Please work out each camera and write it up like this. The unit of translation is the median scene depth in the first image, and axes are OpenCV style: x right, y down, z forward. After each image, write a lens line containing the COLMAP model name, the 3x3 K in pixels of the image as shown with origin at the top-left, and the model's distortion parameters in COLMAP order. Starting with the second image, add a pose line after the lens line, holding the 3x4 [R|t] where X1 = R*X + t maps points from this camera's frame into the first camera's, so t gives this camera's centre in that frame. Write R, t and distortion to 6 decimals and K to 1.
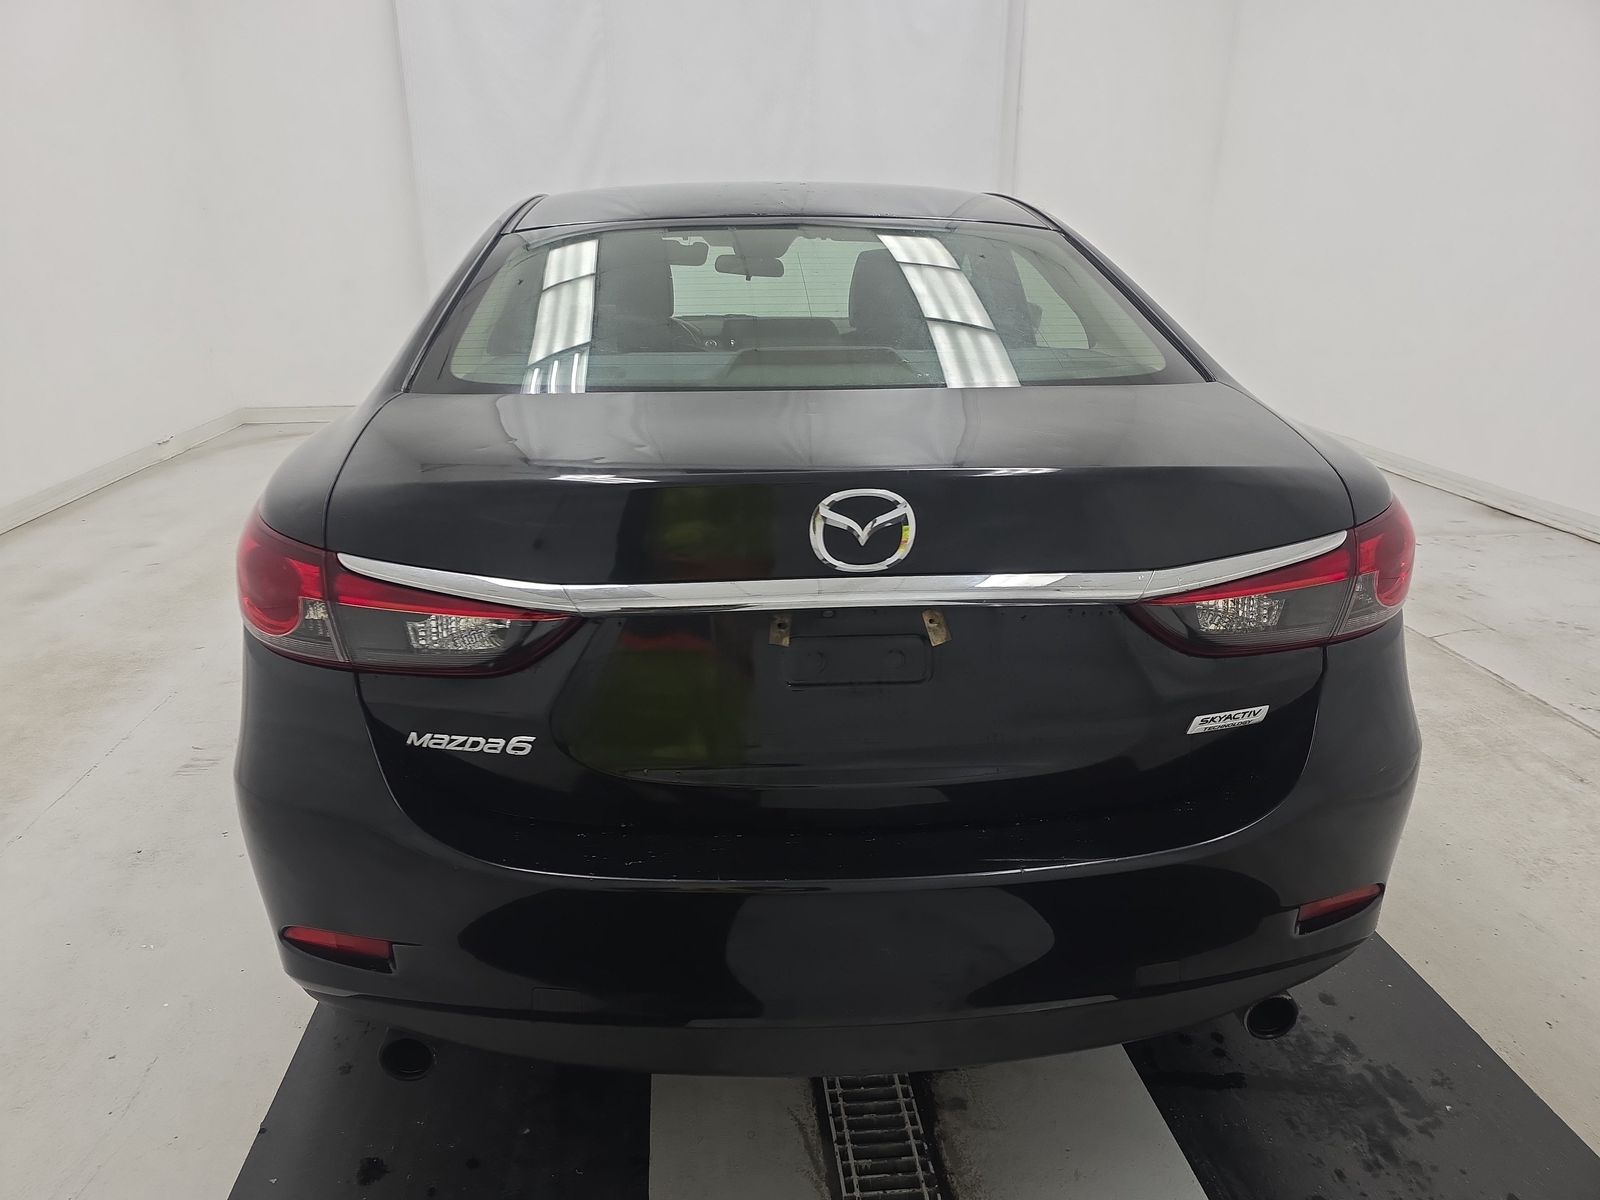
lens RADIAL K [[1072.5, 0, 796.6], [0, 1072.5, 603.9], [0, 0, 1]] dist [0.042857, -0.047065]
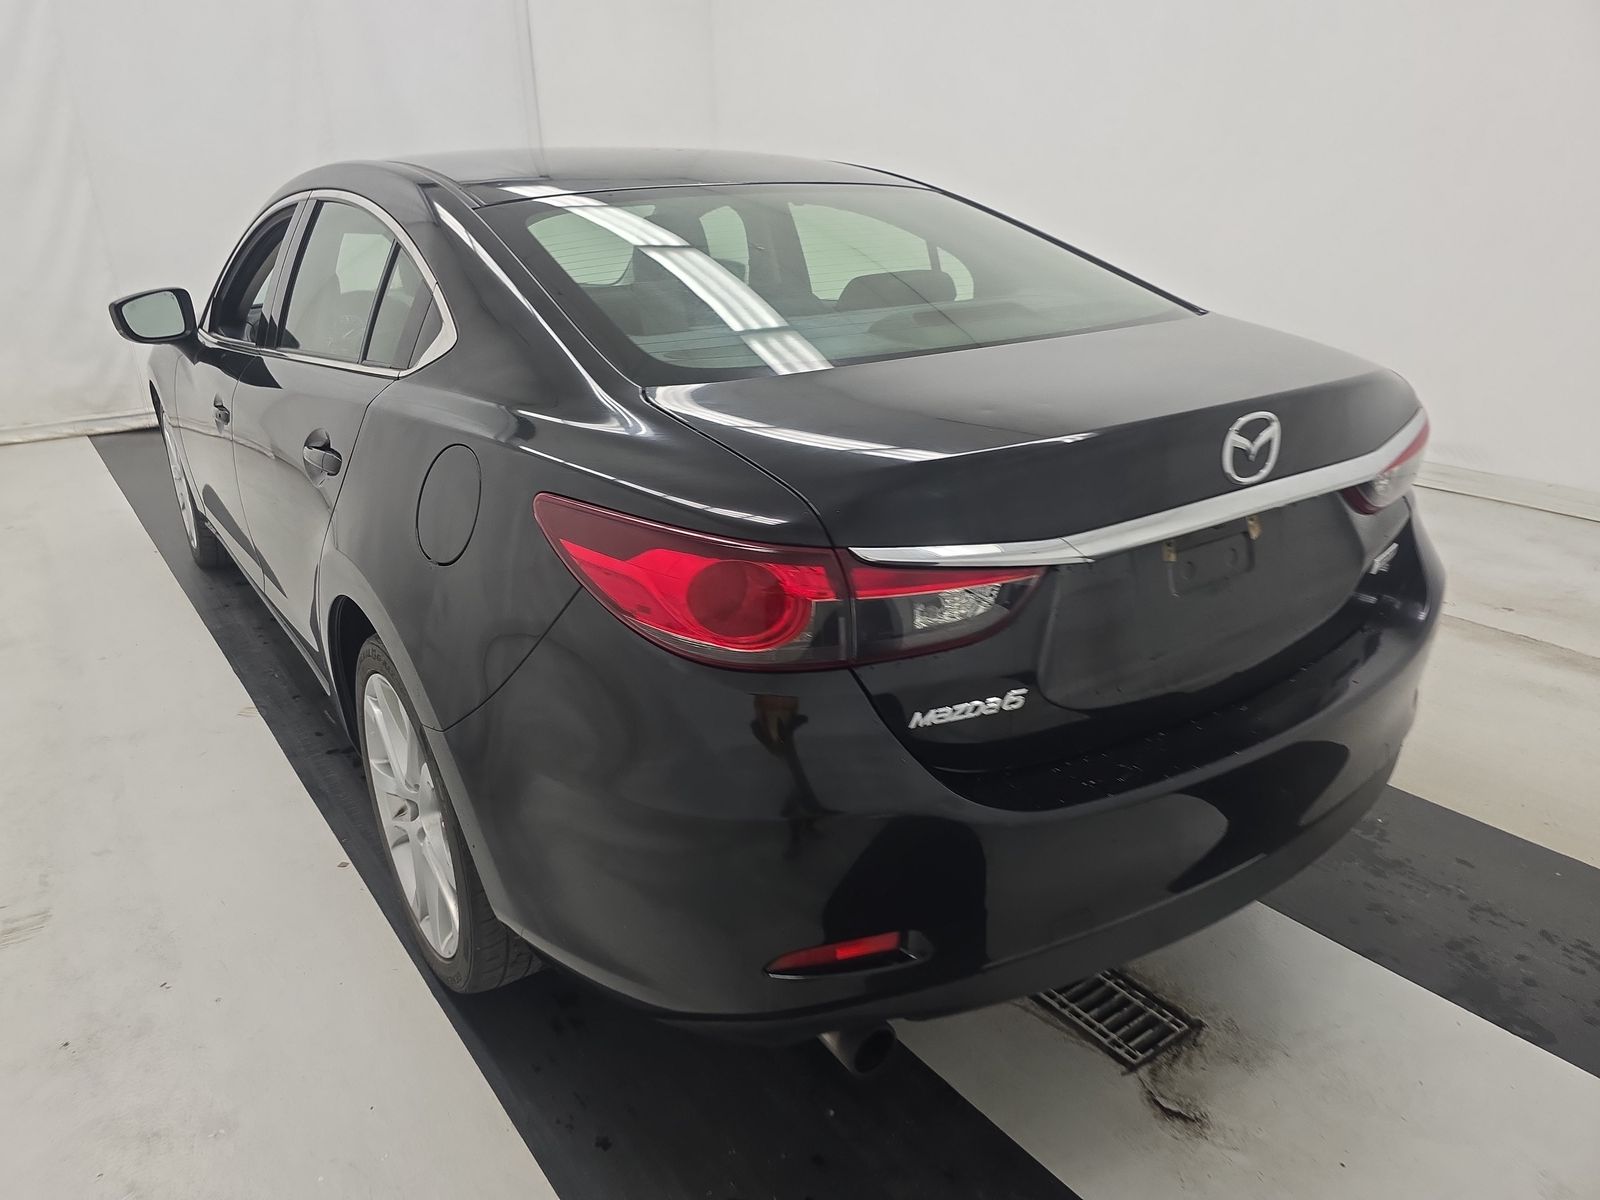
lens RADIAL K [[1072.5, 0, 788.0], [0, 1072.5, 596.7], [0, 0, 1]] dist [0.042857, -0.047065]
pose [[0.861626, -0.195093, 0.468551, -0.914750], [0.182376, 0.980523, 0.072892, -0.082578], [-0.473646, 0.022646, 0.880424, 0.179815]]
